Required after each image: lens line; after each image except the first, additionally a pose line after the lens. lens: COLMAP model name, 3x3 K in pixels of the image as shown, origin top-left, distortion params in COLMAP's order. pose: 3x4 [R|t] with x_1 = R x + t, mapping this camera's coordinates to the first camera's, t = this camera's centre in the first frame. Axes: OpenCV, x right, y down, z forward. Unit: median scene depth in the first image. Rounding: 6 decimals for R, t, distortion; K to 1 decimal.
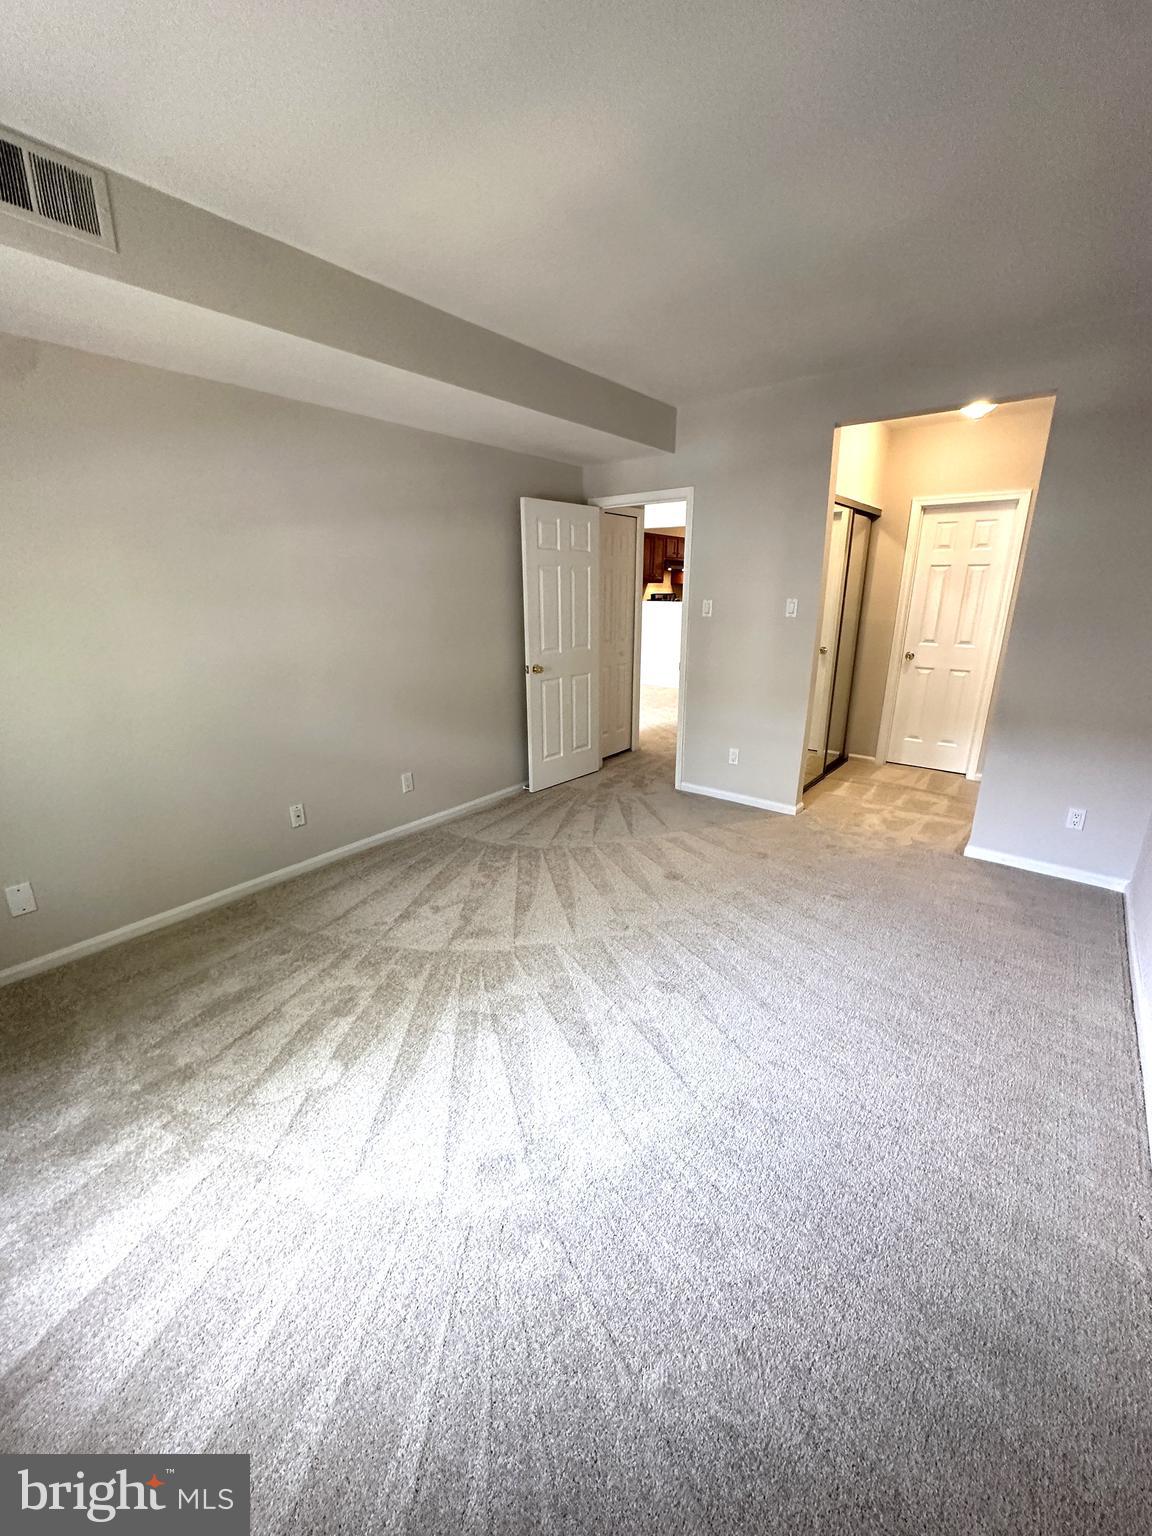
lens RADIAL K [[611.8, 0, 579.5], [0, 611.8, 766.0], [0, 0, 1]] dist [-0.001155, -0.000158]
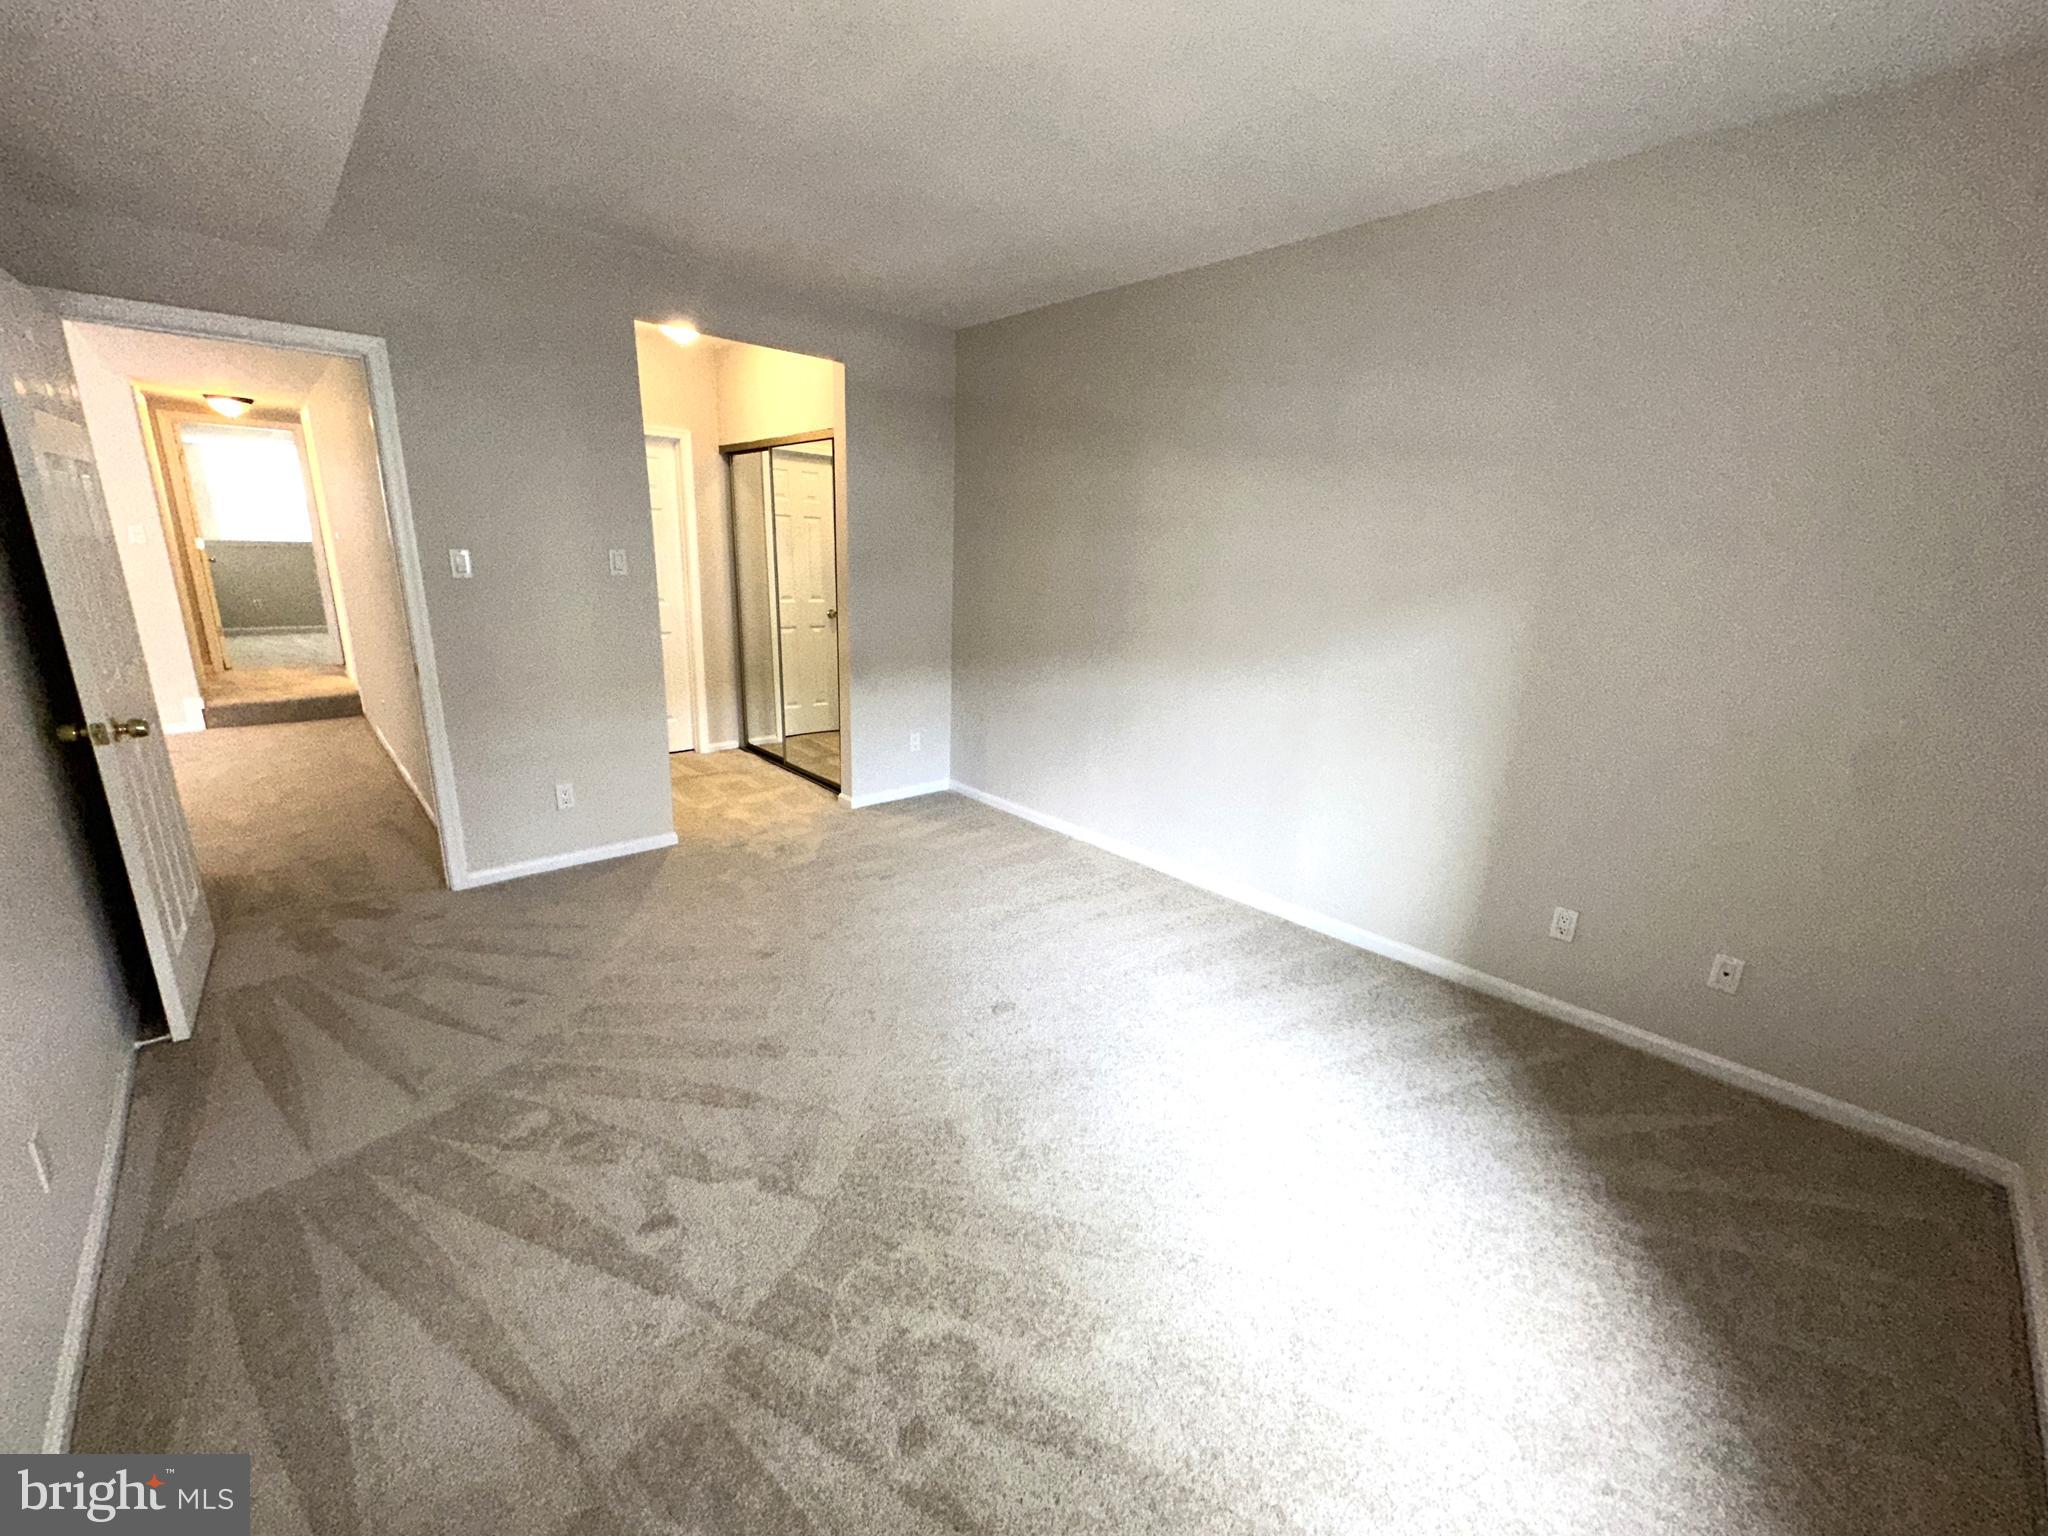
lens RADIAL K [[816.3, 0, 1021.8], [0, 816.3, 767.4], [0, 0, 1]] dist [-0.000659, -0.000209]
pose [[0.155454, -0.253587, 0.954739, -0.535227], [0.242183, 0.946777, 0.212039, -0.122534], [-0.957696, 0.198260, 0.208595, 0.406780]]
